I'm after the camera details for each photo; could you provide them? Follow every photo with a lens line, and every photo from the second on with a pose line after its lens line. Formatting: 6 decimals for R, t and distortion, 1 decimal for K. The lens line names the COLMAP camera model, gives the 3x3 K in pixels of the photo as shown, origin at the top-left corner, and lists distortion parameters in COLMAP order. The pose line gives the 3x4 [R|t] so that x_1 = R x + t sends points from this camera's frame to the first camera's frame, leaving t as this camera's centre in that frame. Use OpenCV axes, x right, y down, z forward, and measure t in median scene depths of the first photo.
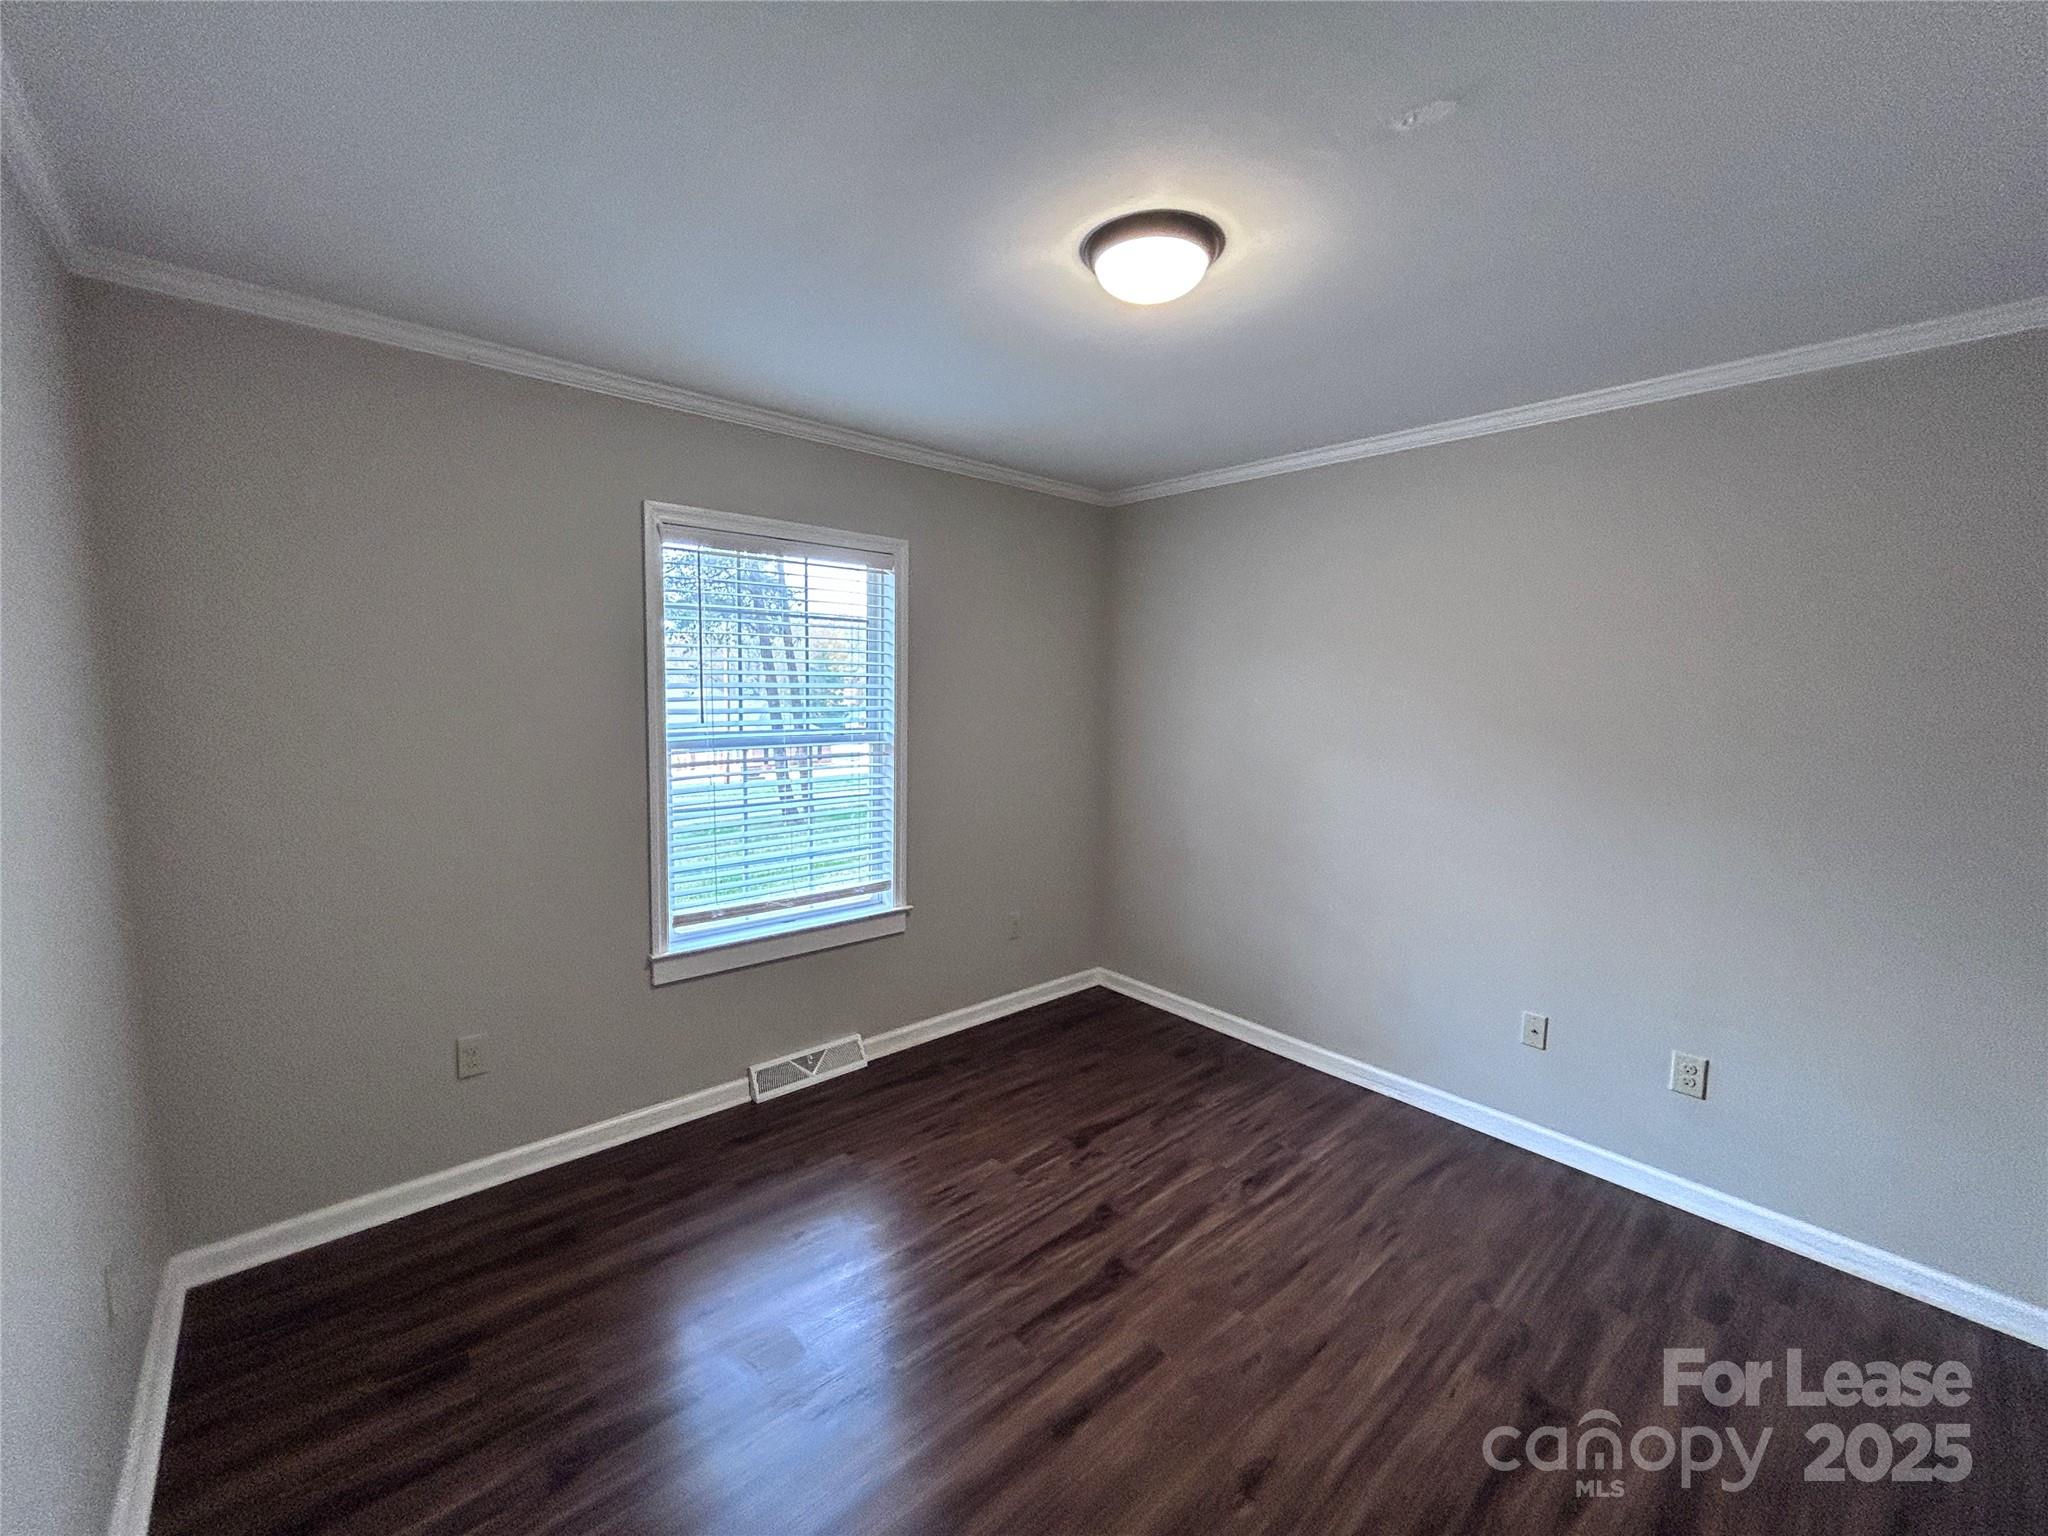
lens RADIAL K [[832.1, 0, 1021.7], [0, 832.1, 767.1], [0, 0, 1]] dist [0.001918, 0.000325]
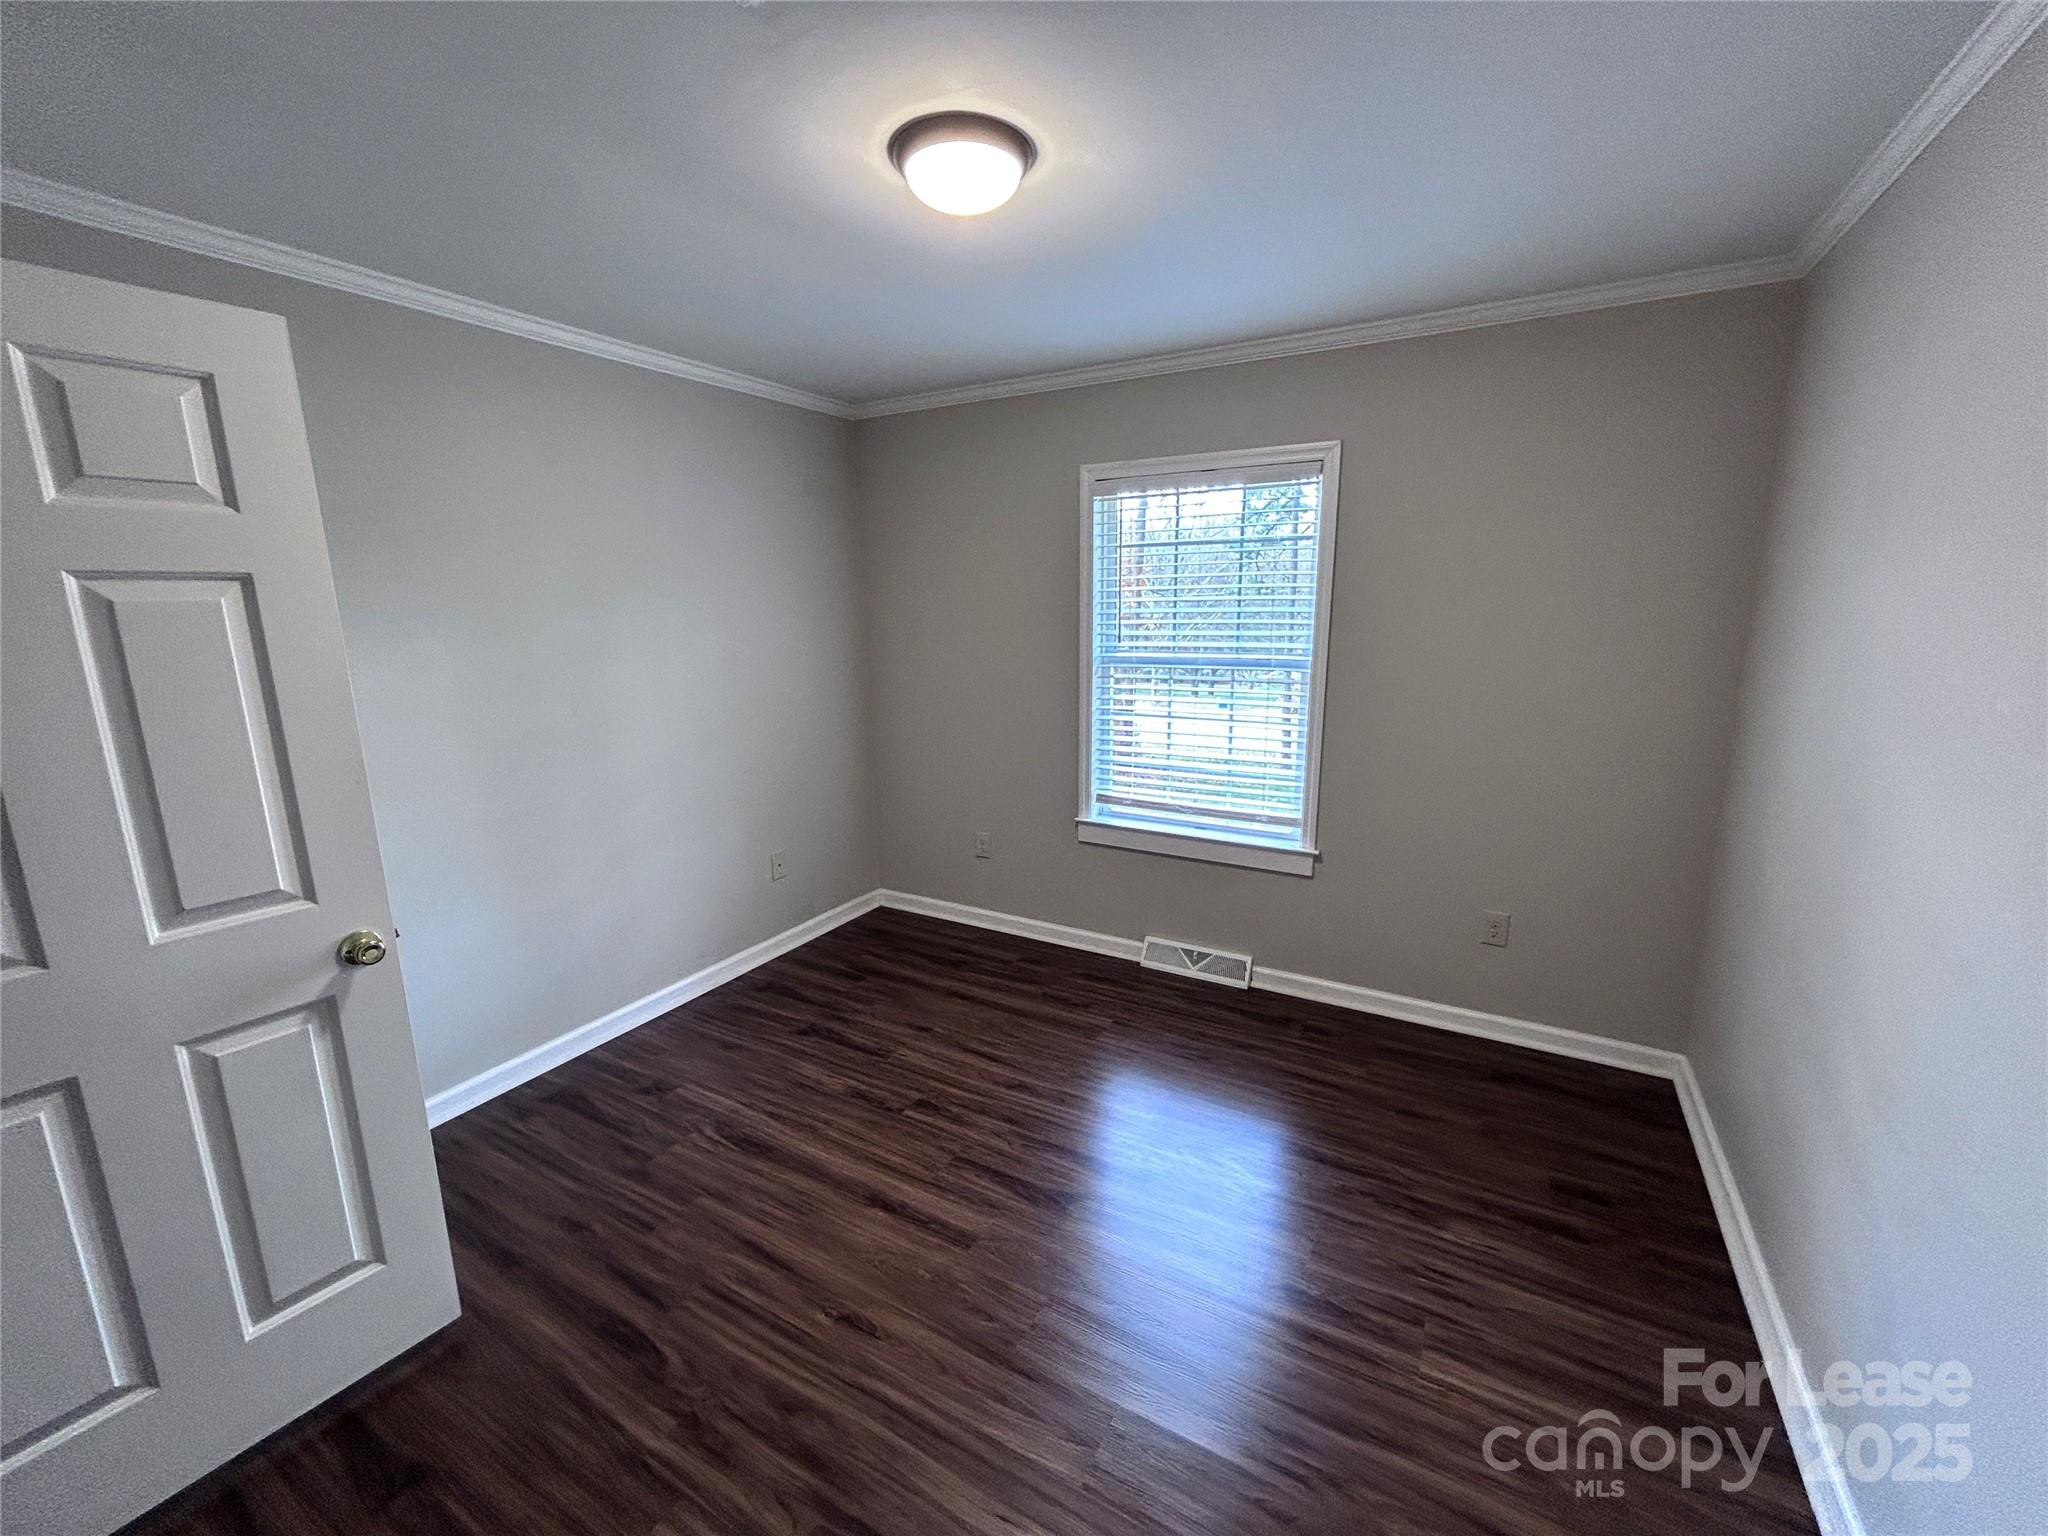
lens RADIAL K [[828.6, 0, 1024.7], [0, 828.6, 768.7], [0, 0, 1]] dist [-0.001634, 0.000242]
pose [[0.318064, 0.175272, -0.931727, 0.721886], [-0.078936, 0.984246, 0.158205, -0.051206], [0.944778, 0.023227, 0.326888, 0.472183]]
